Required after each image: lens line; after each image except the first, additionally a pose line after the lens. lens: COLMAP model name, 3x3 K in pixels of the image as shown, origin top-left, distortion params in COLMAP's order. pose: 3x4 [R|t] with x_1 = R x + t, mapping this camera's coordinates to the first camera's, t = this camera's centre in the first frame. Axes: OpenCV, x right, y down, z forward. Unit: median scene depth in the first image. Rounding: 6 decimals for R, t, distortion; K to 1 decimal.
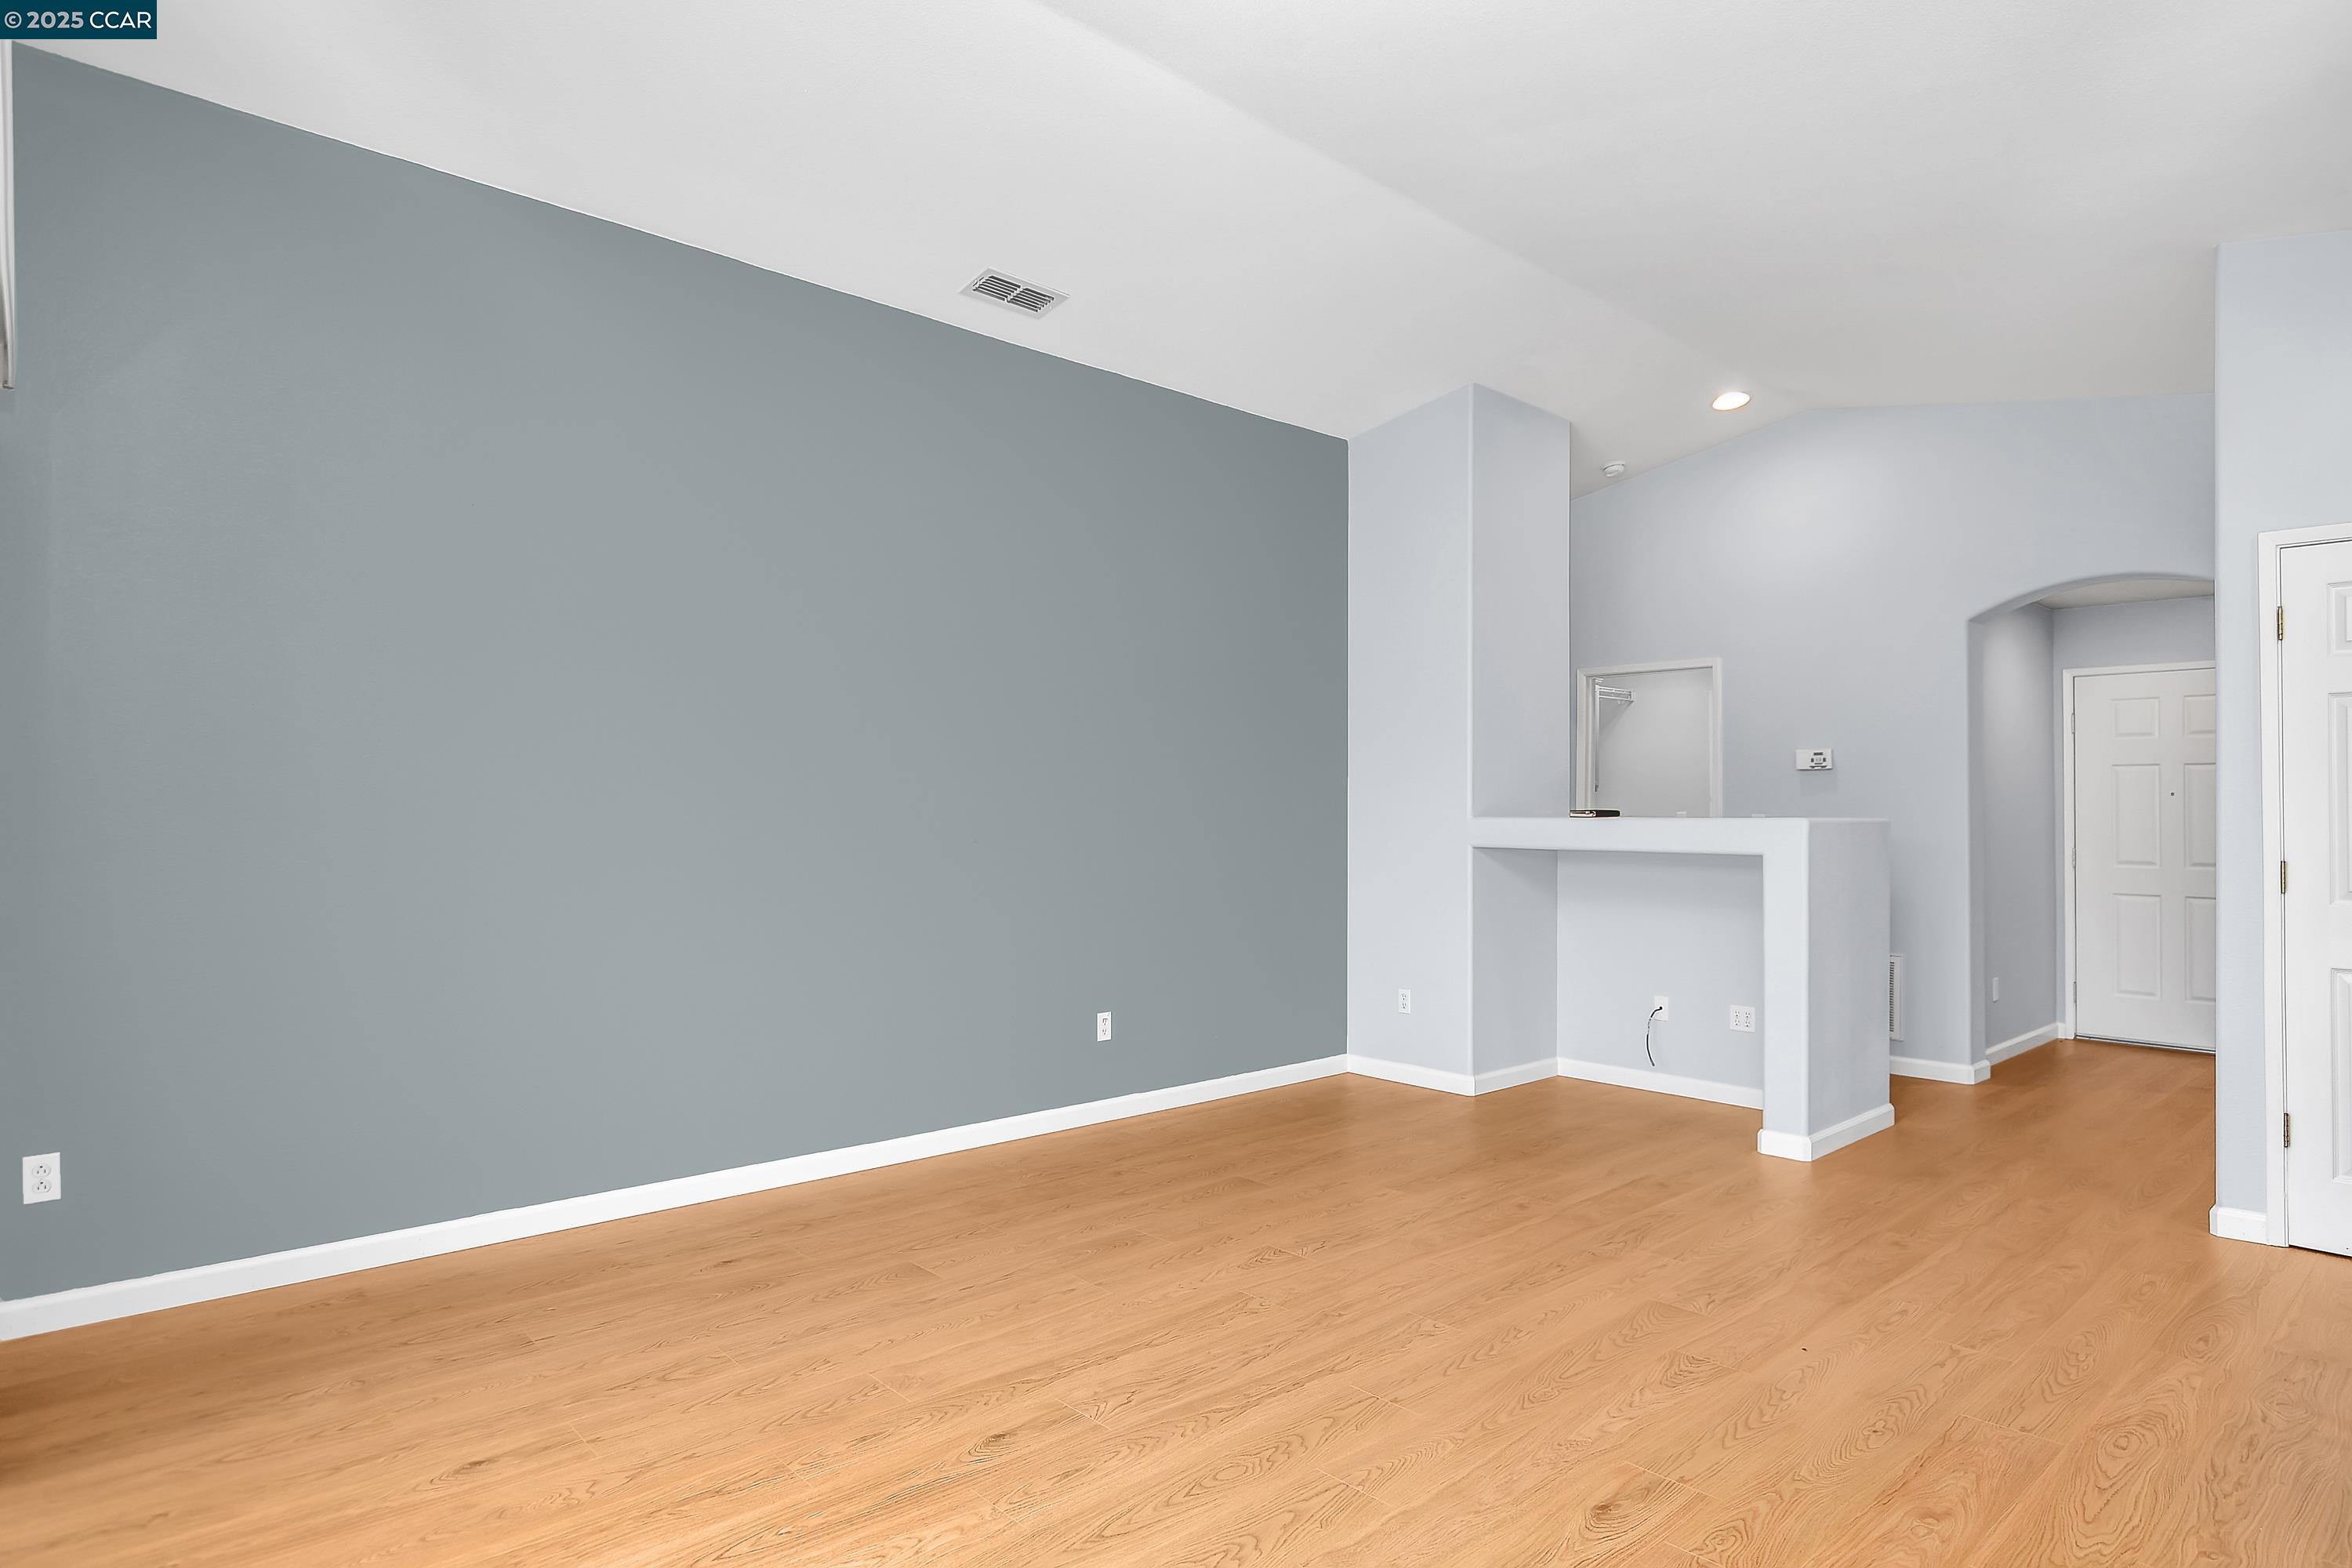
lens RADIAL K [[1308.9, 0, 1210.4], [0, 1308.9, 783.0], [0, 0, 1]] dist [-0.023587, 0.005442]
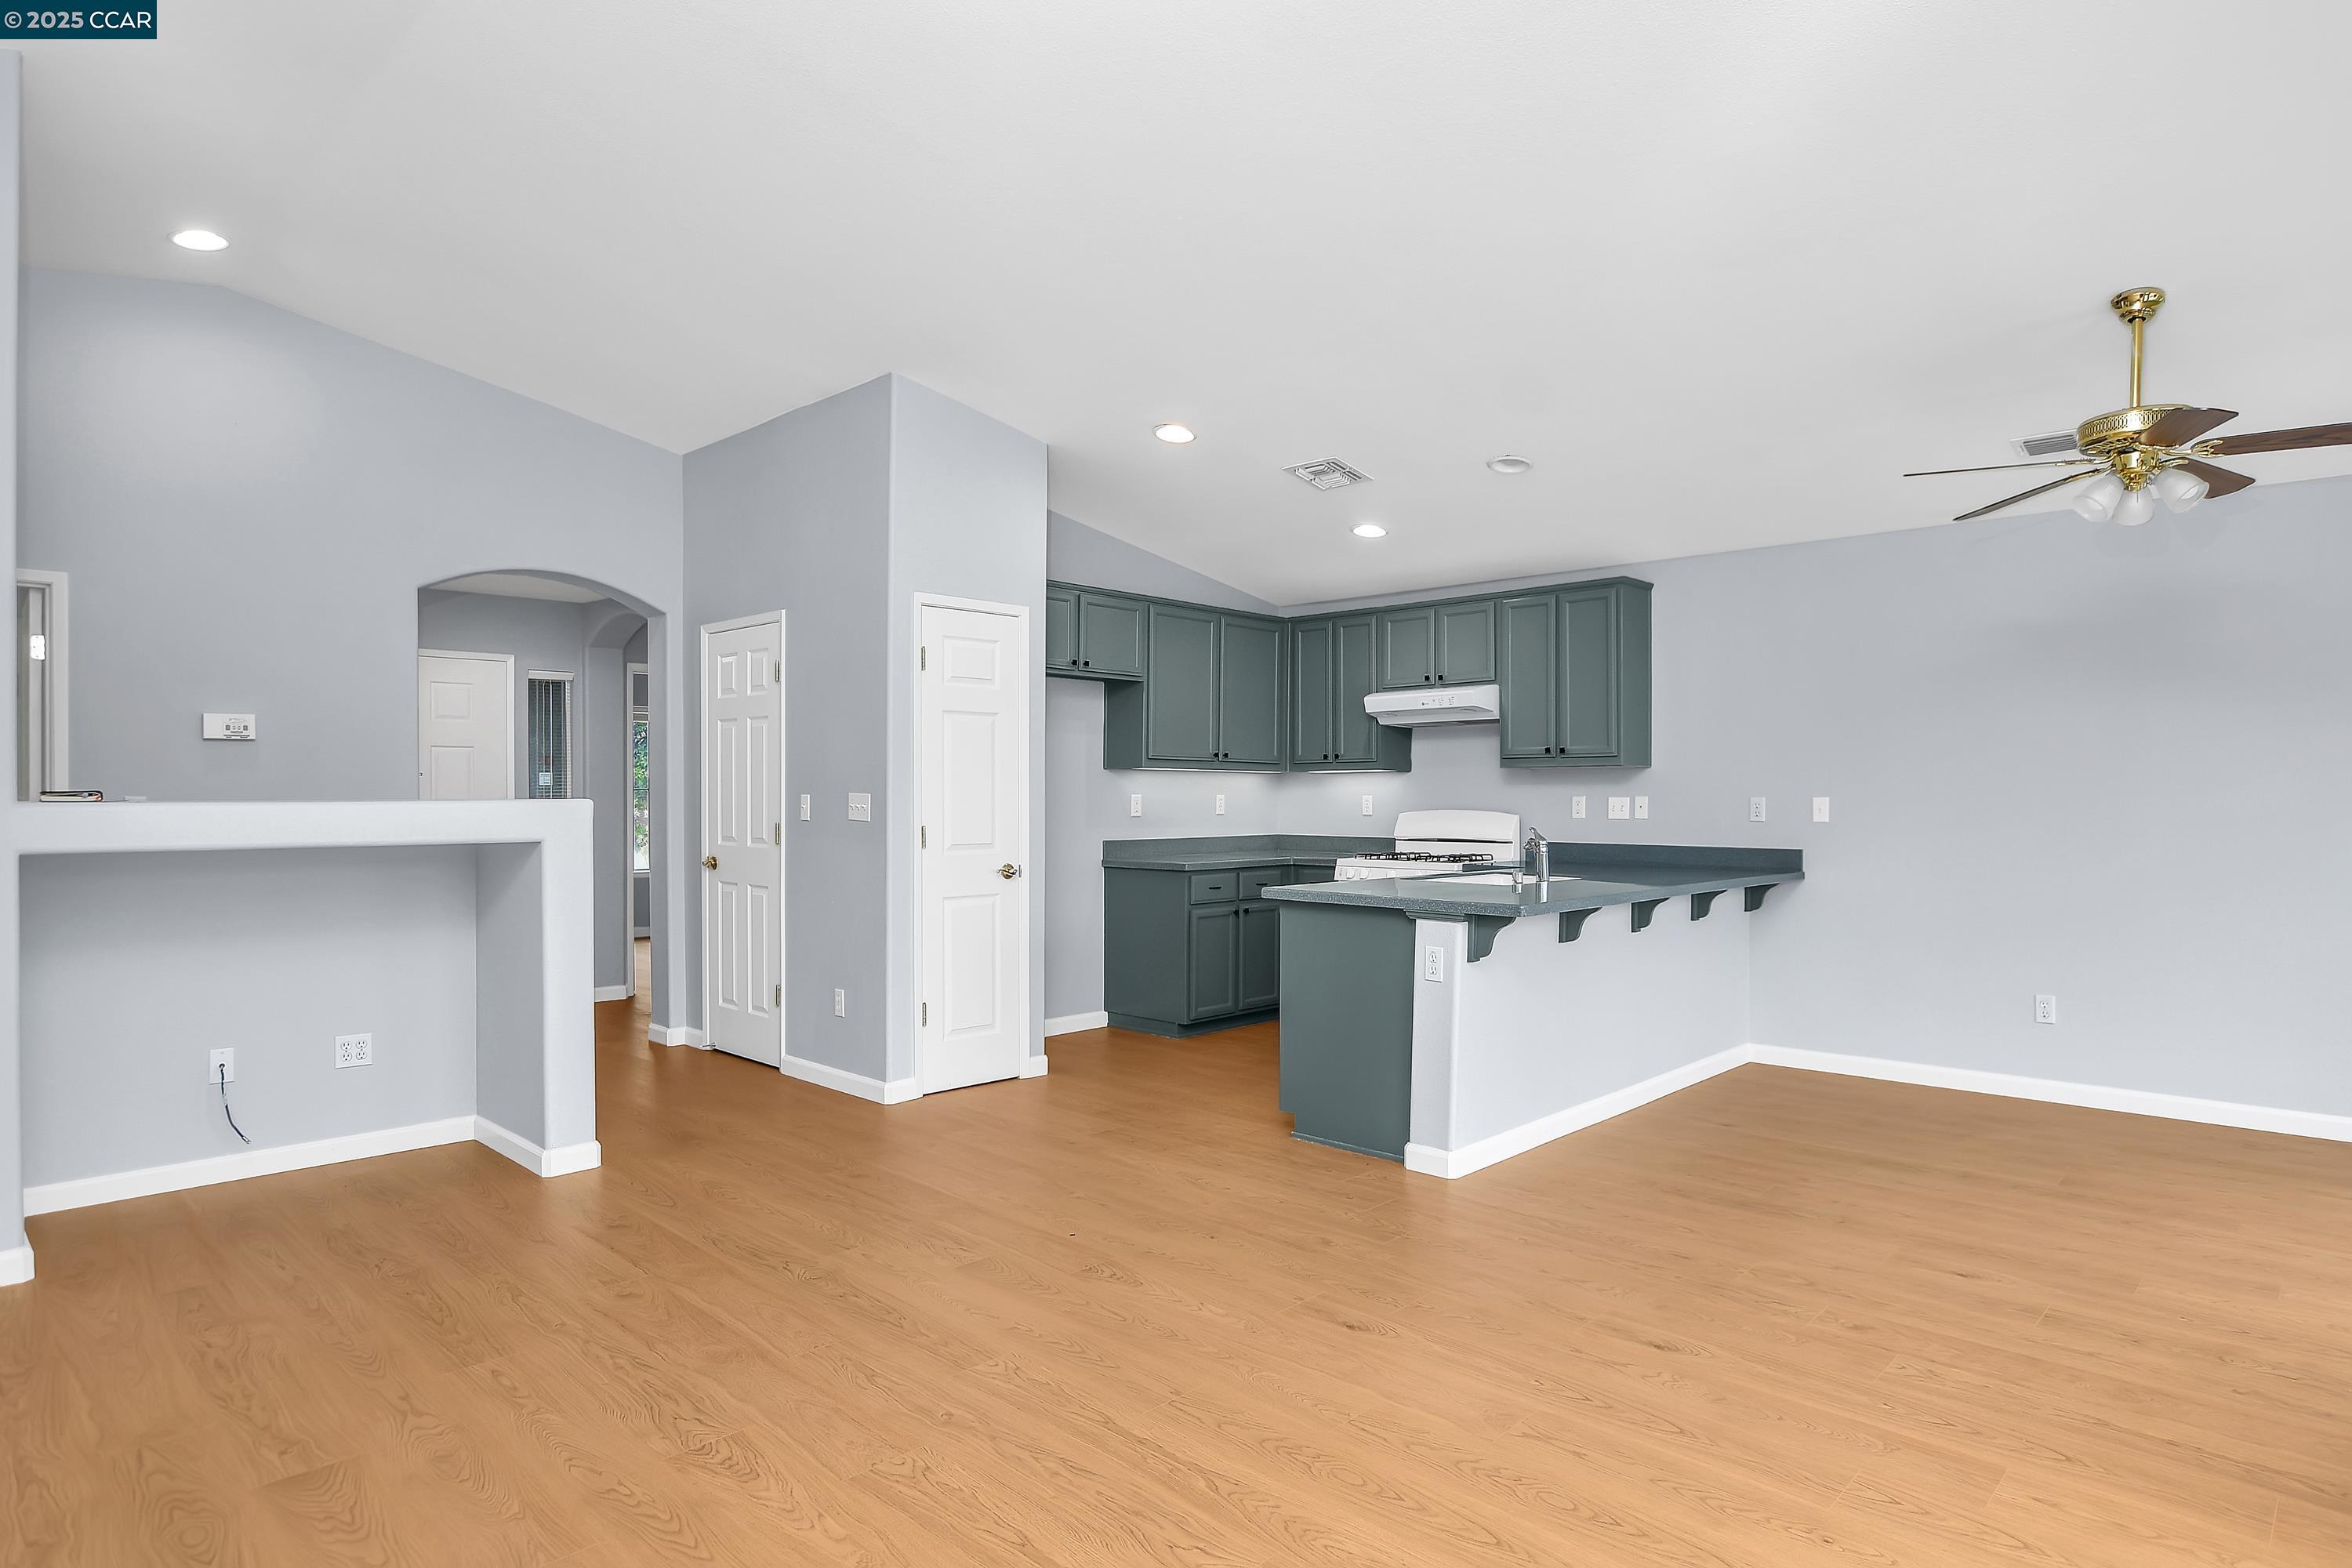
lens RADIAL K [[1308.9, 0, 1203.7], [0, 1308.9, 798.4], [0, 0, 1]] dist [-0.023587, 0.005442]
pose [[-0.052356, -0.008400, 0.998593, -0.590709], [-0.020998, 0.999753, 0.007309, 0.011719], [-0.998408, -0.020586, -0.052520, 0.733101]]
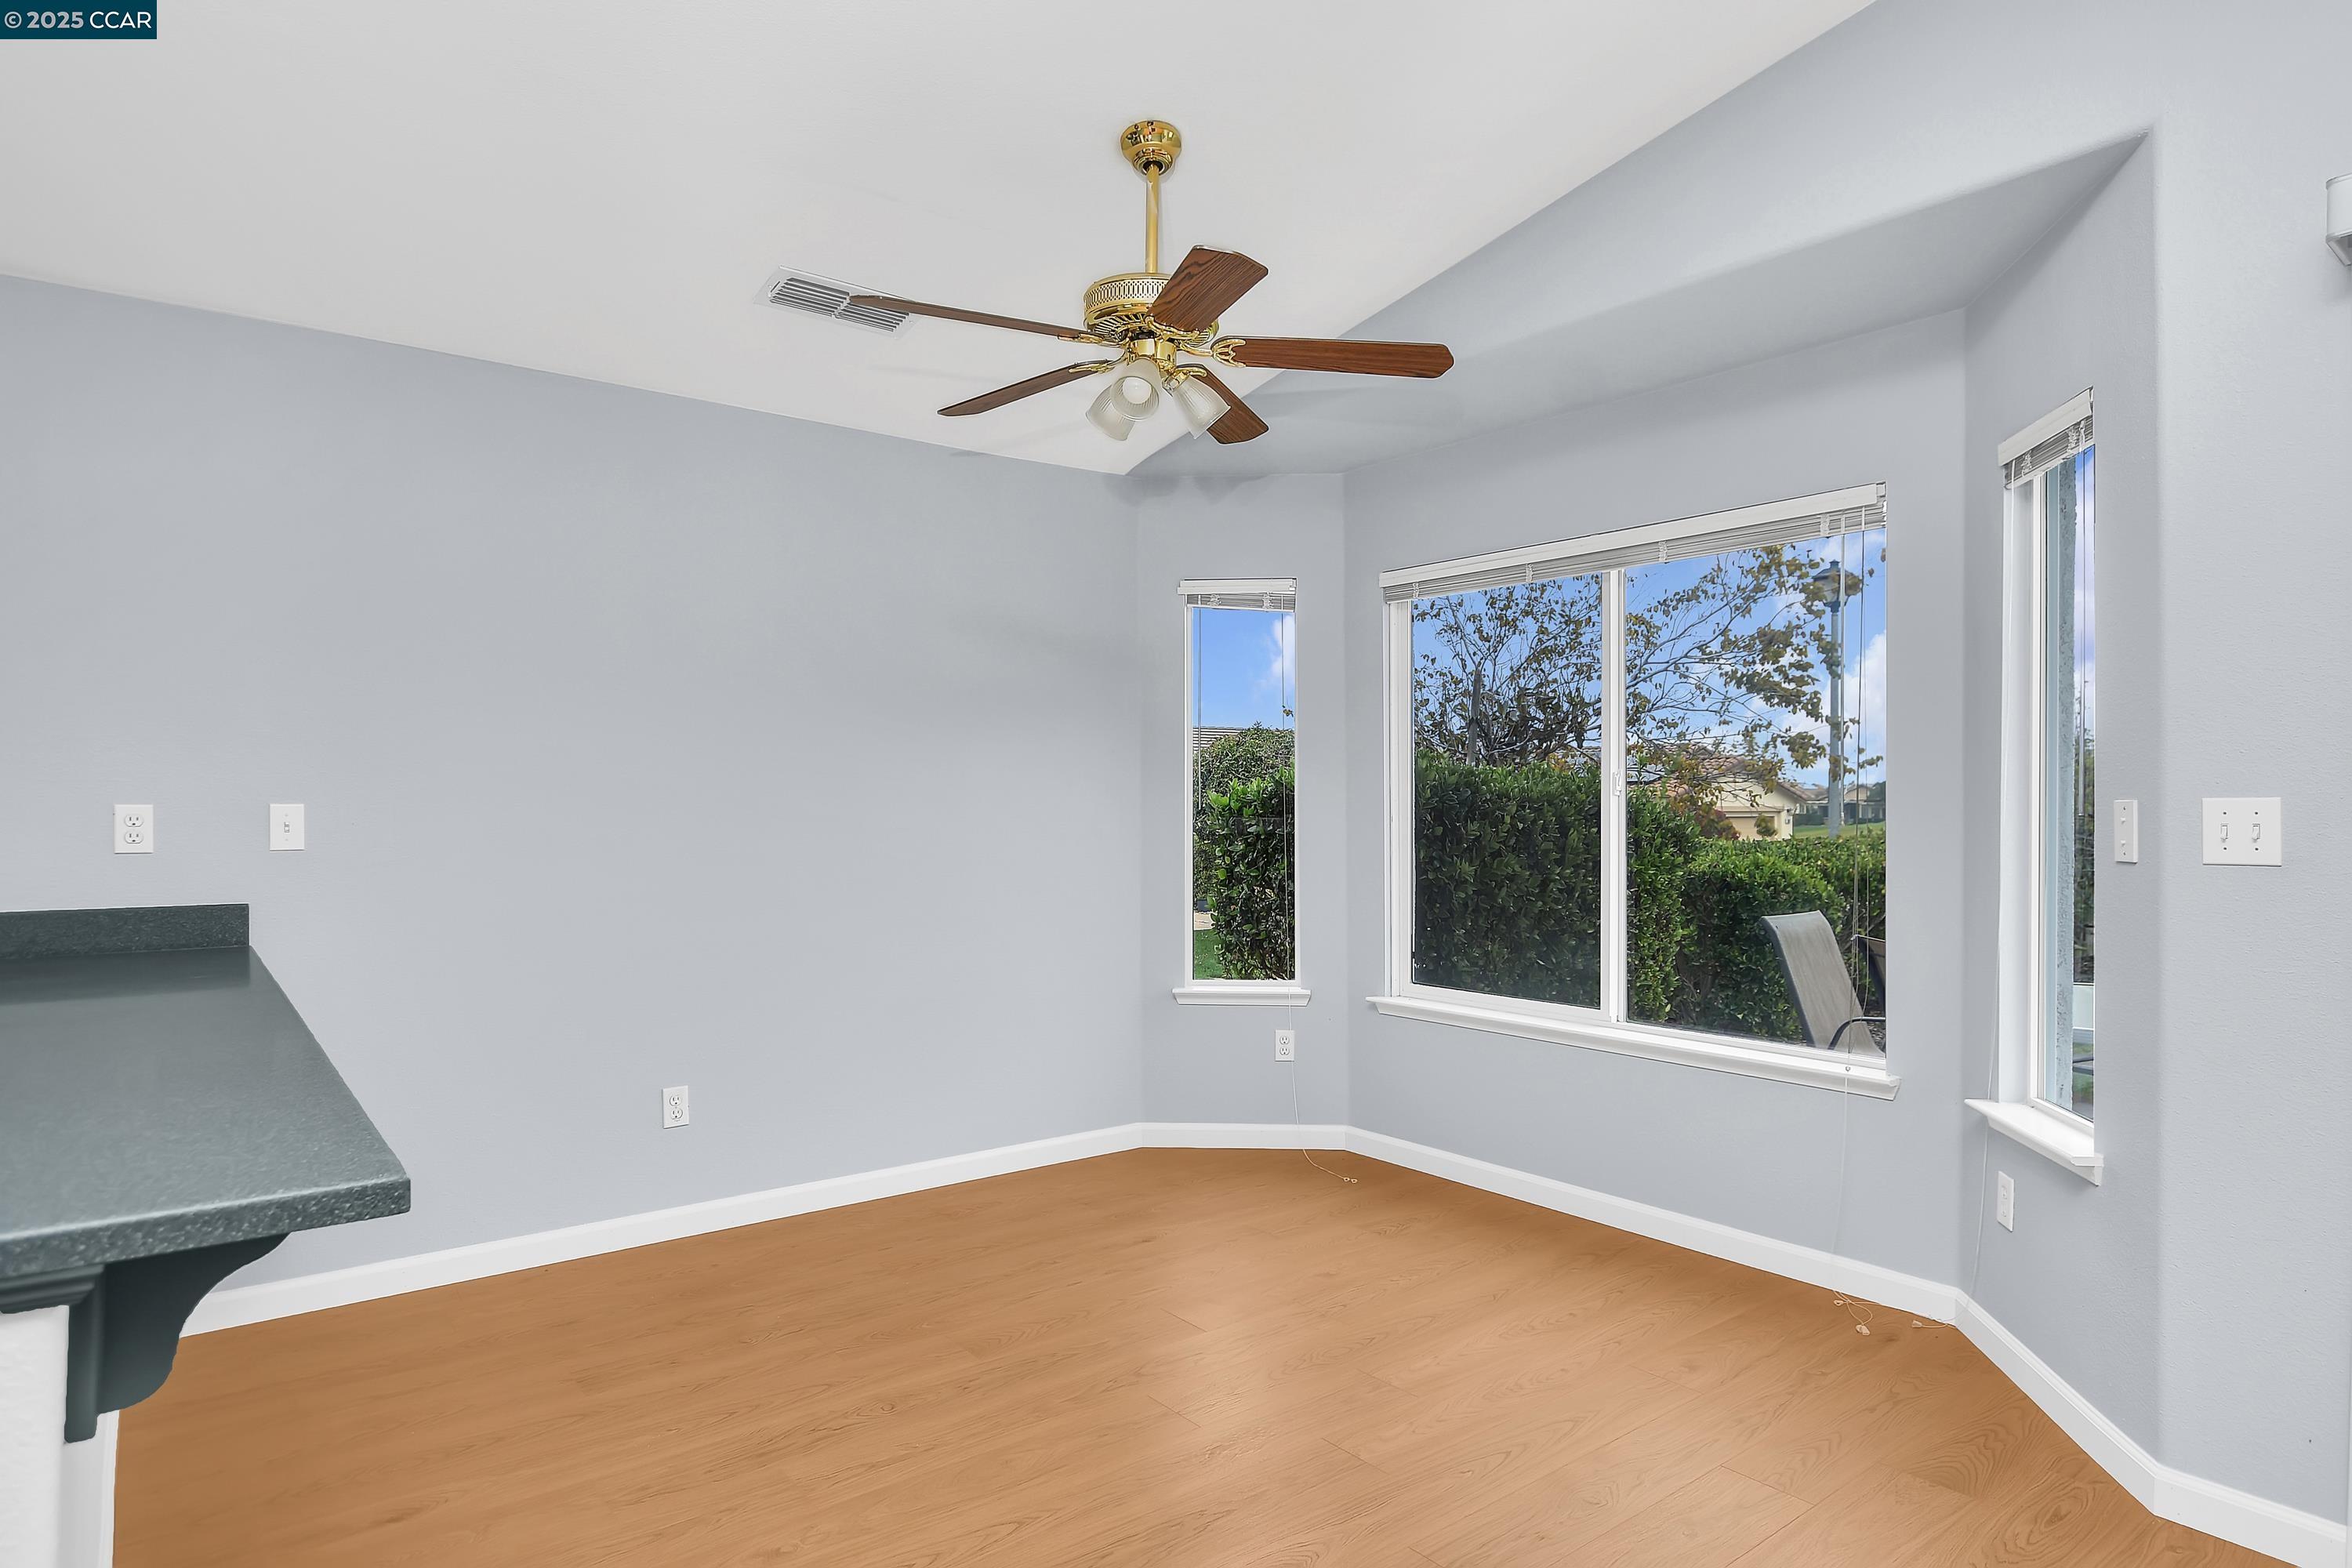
lens RADIAL K [[1313.8, 0, 1306.0], [0, 1313.8, 820.1], [0, 0, 1]] dist [-0.016995, -0.002035]
pose [[-0.998752, -0.009766, 0.048972, 0.205294], [-0.010033, 0.999936, -0.005209, 0.014637], [-0.048918, -0.005694, -0.998787, 0.711639]]
